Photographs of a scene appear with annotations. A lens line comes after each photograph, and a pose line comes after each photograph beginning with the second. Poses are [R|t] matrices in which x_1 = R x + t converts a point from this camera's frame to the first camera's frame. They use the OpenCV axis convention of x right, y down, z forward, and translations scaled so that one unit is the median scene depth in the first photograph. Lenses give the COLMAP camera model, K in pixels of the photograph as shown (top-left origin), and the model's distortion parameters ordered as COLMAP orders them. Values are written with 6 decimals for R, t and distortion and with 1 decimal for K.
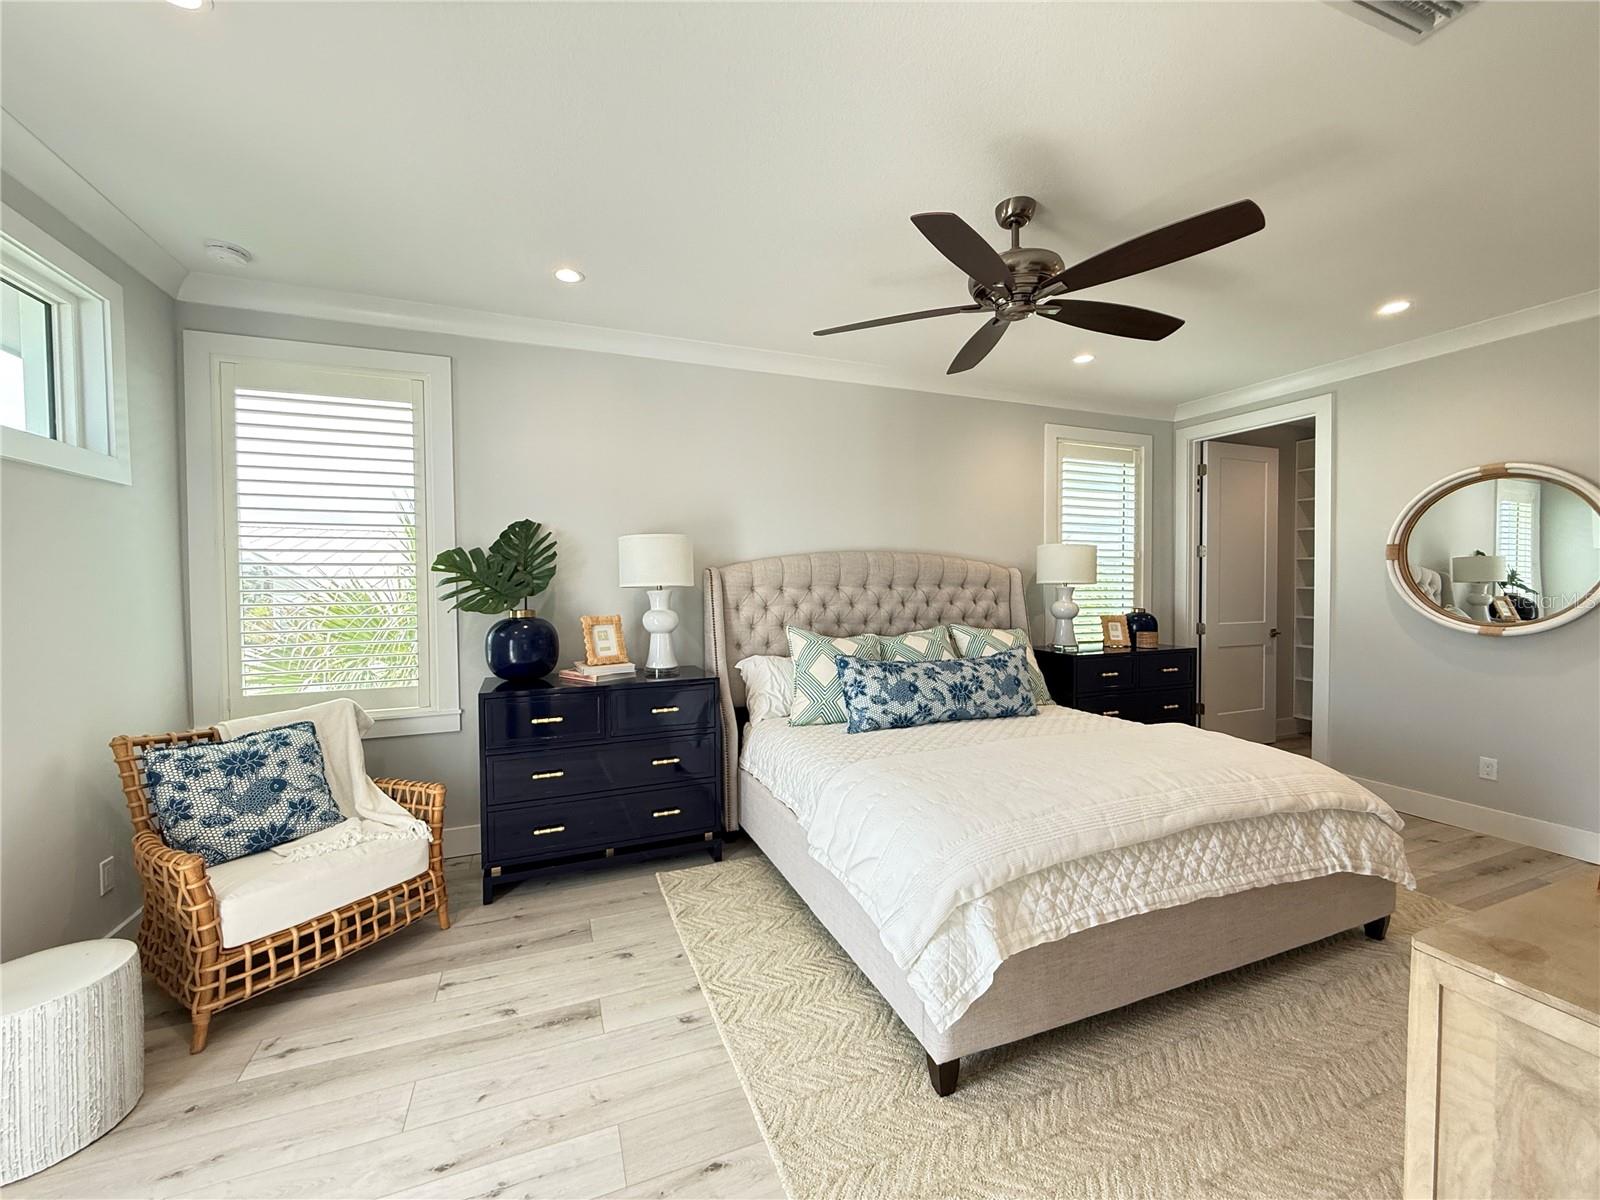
lens RADIAL K [[638.8, 0, 796.5], [0, 638.8, 599.6], [0, 0, 1]] dist [-0.000383, 0.000270]
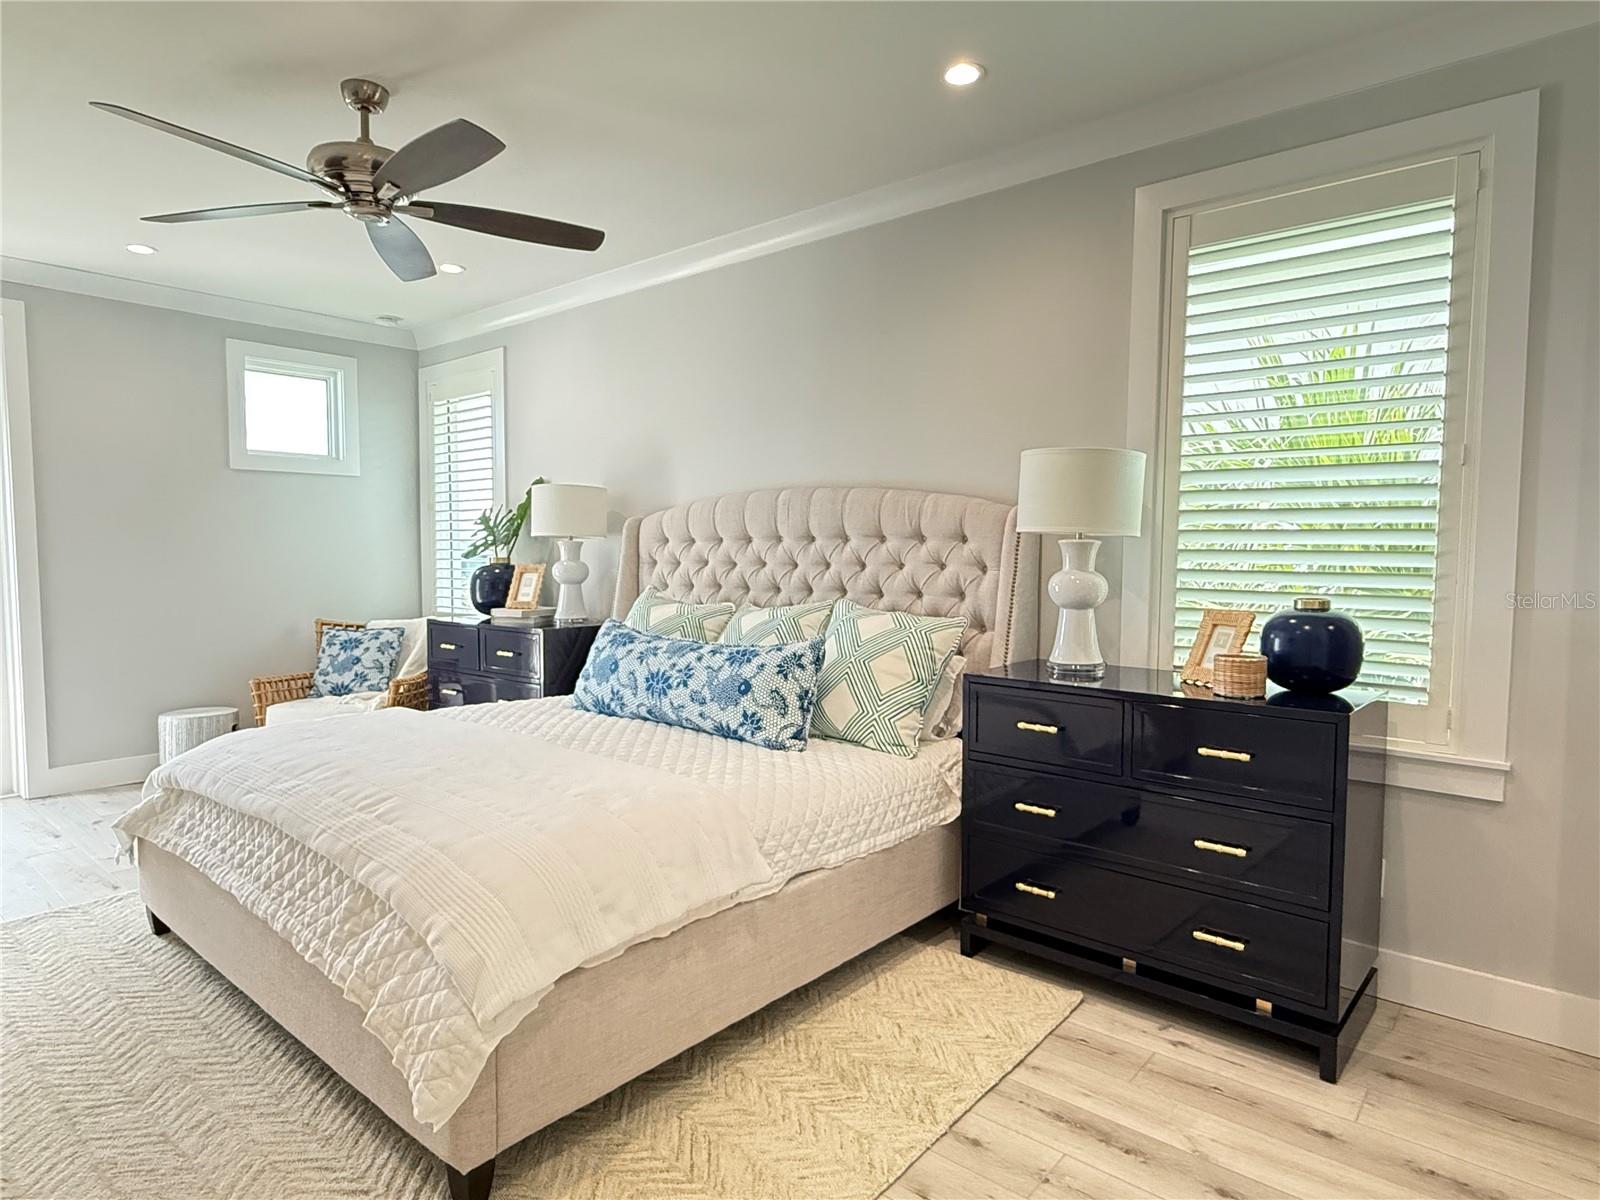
lens RADIAL K [[907.7, 0, 792.1], [0, 907.7, 604.9], [0, 0, 1]] dist [0.000184, 0.000272]
pose [[0.467281, 0.061945, -0.881936, 1.243810], [-0.032253, 0.998073, 0.053013, -0.001714], [0.883520, 0.003673, 0.468378, 0.671524]]
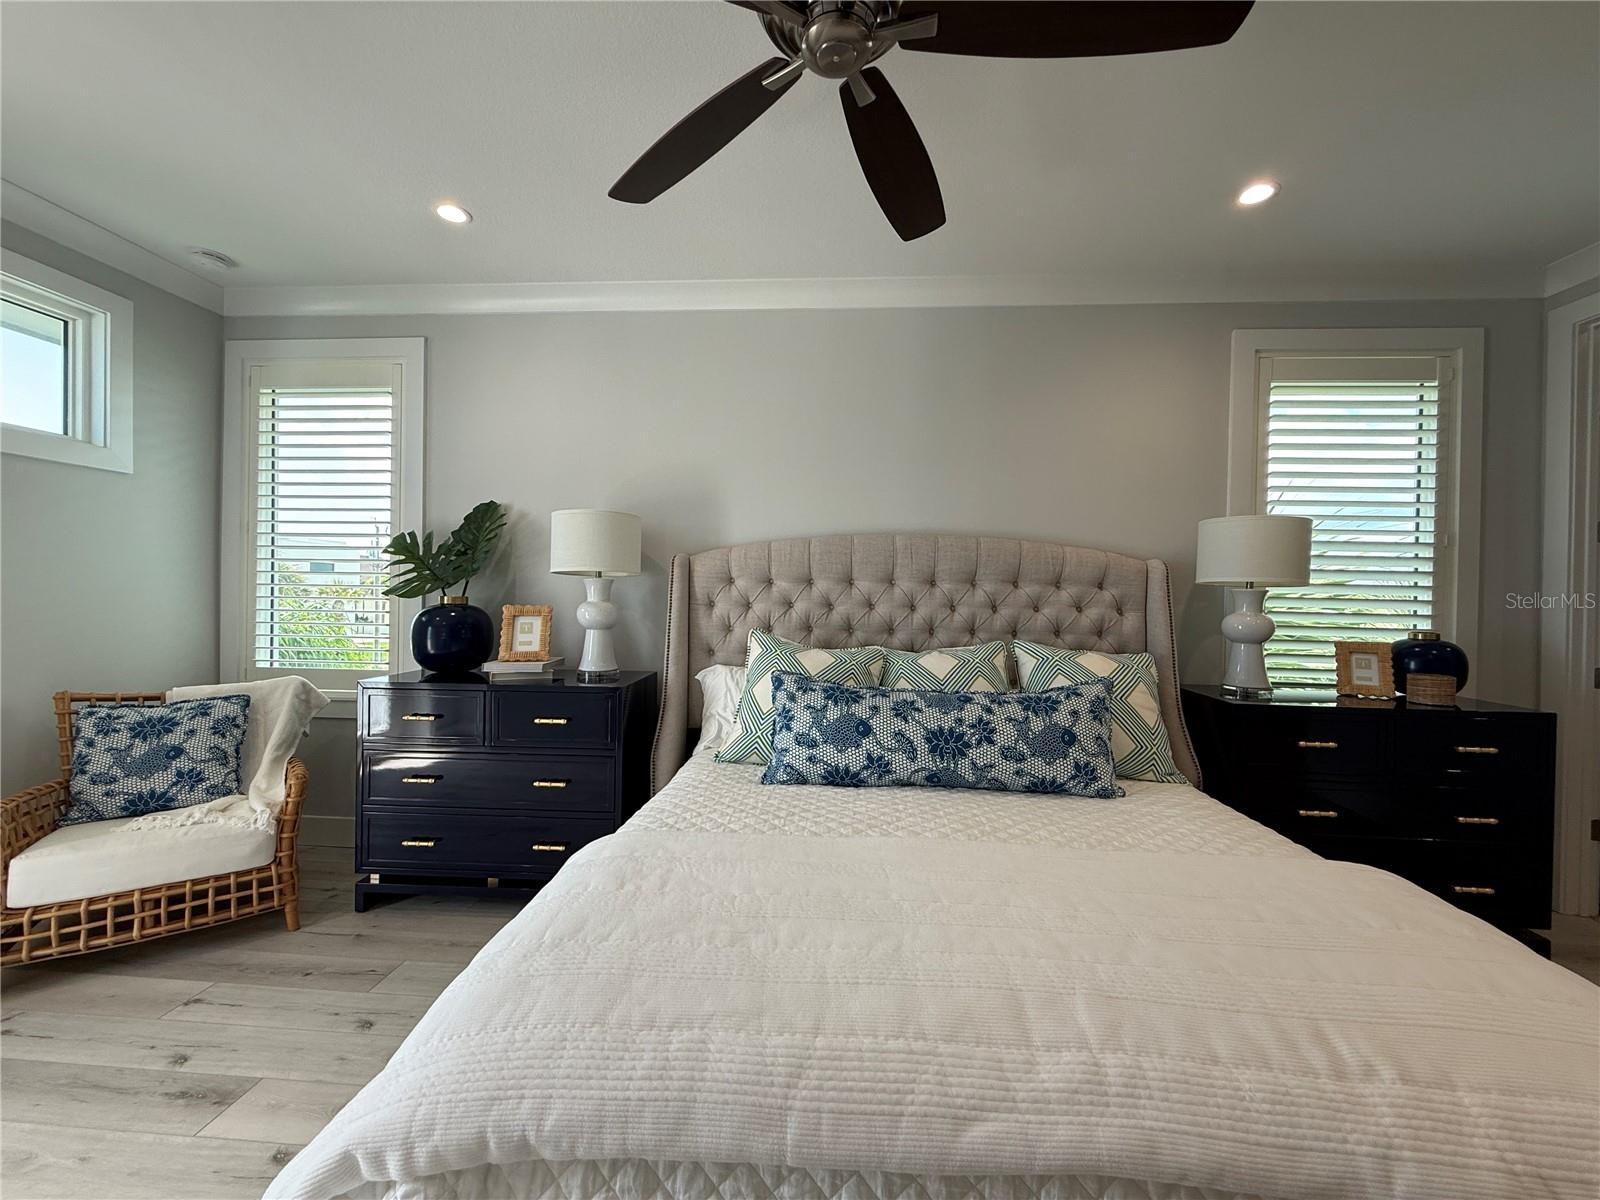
lens RADIAL K [[638.8, 0, 796.5], [0, 638.8, 599.6], [0, 0, 1]] dist [-0.000383, 0.000270]
pose [[0.901889, 0.024685, -0.431261, 0.400295], [-0.034172, 0.999314, -0.014263, 0.017134], [0.430613, 0.027601, 0.902114, 0.368641]]
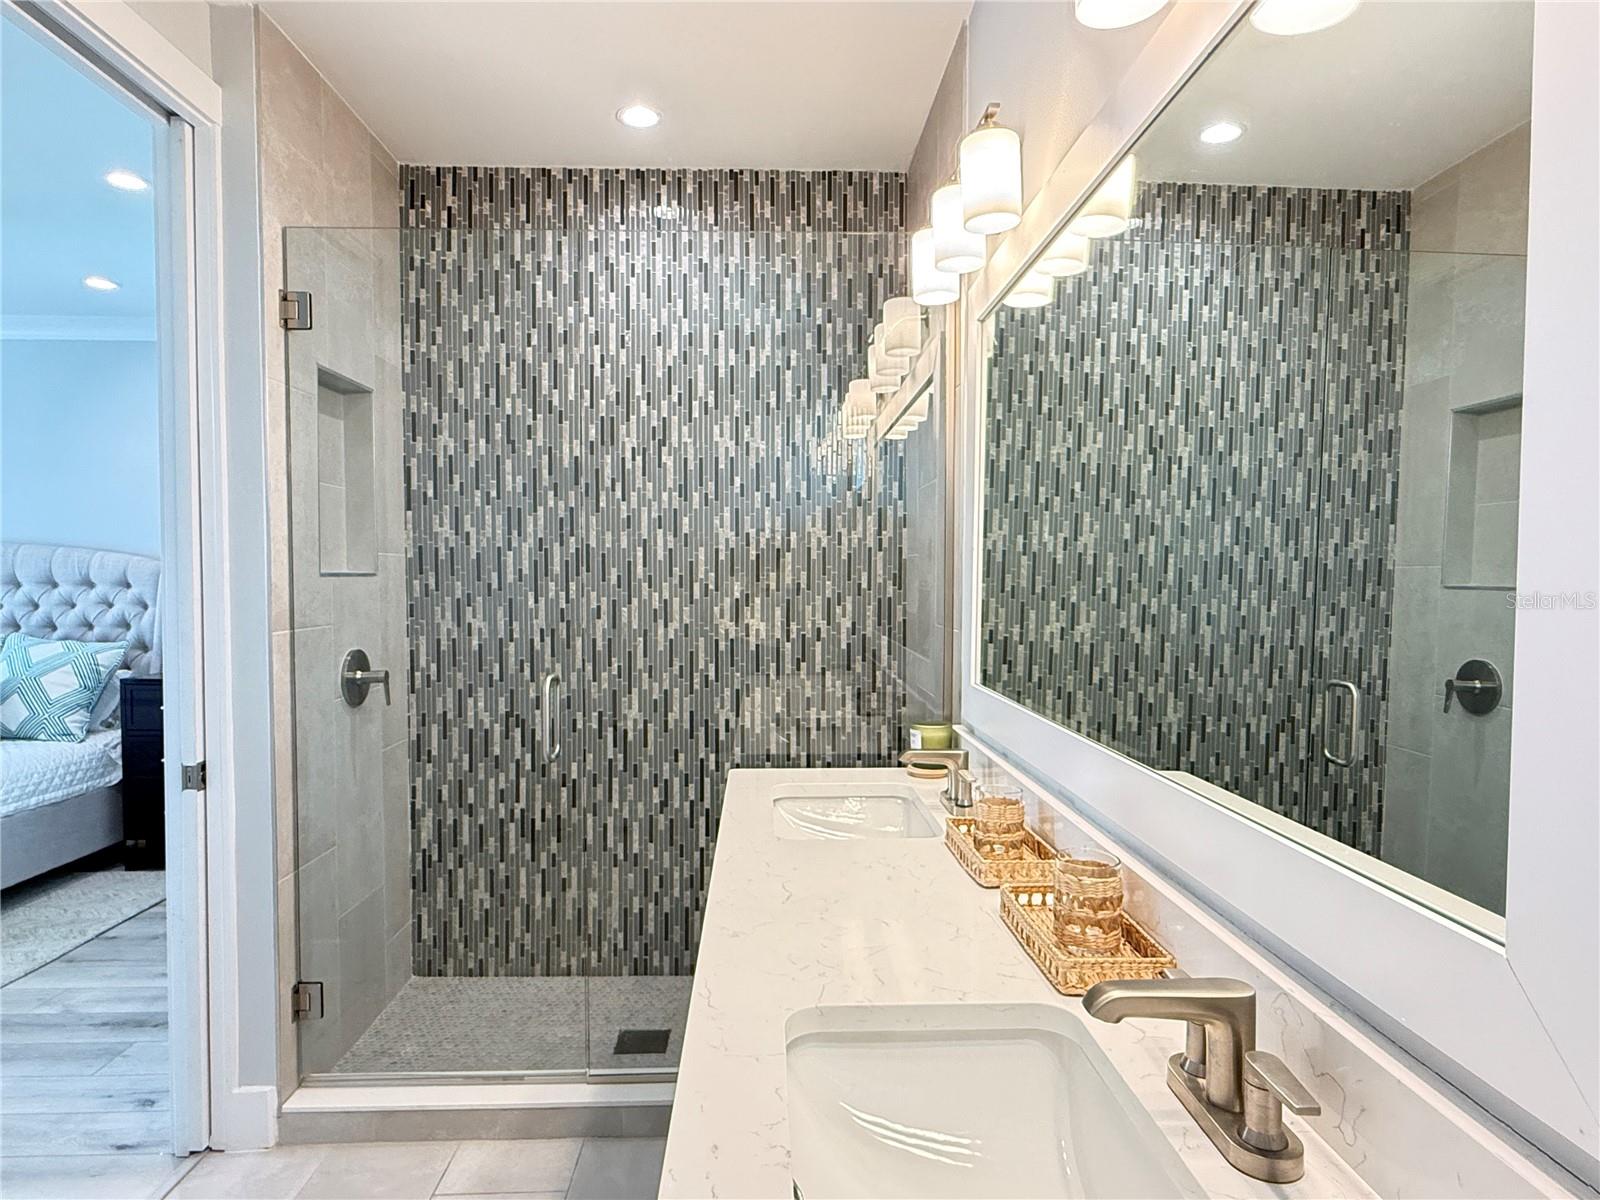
lens RADIAL K [[907.7, 0, 792.1], [0, 907.7, 604.9], [0, 0, 1]] dist [0.000184, 0.000272]
pose [[0.942006, 0.018158, -0.335103, 1.901556], [-0.017411, 0.999835, 0.005233, -0.023705], [0.335143, 0.000904, 0.942167, 0.322179]]
